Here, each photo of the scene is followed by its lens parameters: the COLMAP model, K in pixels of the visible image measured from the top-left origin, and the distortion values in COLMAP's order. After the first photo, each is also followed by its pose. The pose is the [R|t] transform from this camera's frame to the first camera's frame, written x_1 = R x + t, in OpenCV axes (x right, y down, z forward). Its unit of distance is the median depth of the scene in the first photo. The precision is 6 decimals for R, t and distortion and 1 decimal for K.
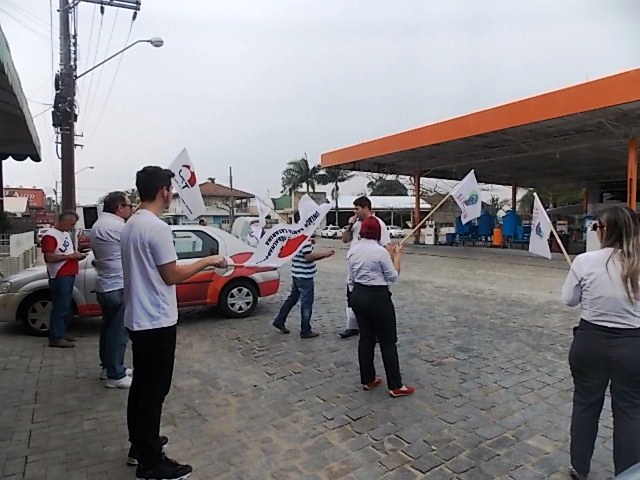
lens RADIAL K [[420.3, 0, 319.2], [0, 420.3, 241.8], [0, 0, 1]] dist [0.011750, 0.002996]
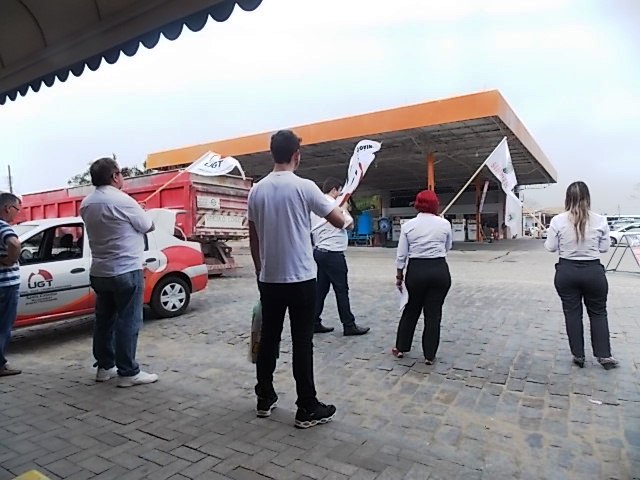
lens RADIAL K [[420.3, 0, 319.4], [0, 420.3, 240.7], [0, 0, 1]] dist [0.011750, 0.002996]
pose [[0.900523, -0.036727, 0.433254, -0.289366], [0.046129, 0.998873, -0.011205, 0.039488], [-0.432354, 0.030076, 0.901202, 0.031745]]
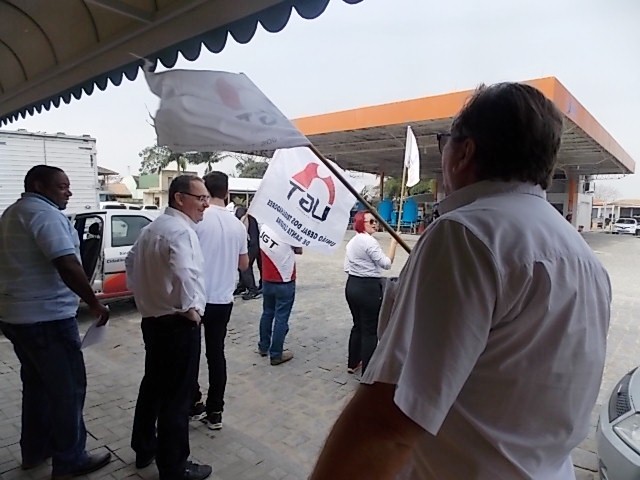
lens RADIAL K [[420.3, 0, 320.9], [0, 420.3, 239.0], [0, 0, 1]] dist [0.011750, 0.002996]
pose [[0.950485, -0.004201, 0.310741, -0.185938], [-0.006782, 0.999390, 0.034256, -0.008147], [-0.310695, -0.034667, 0.949877, -0.033384]]
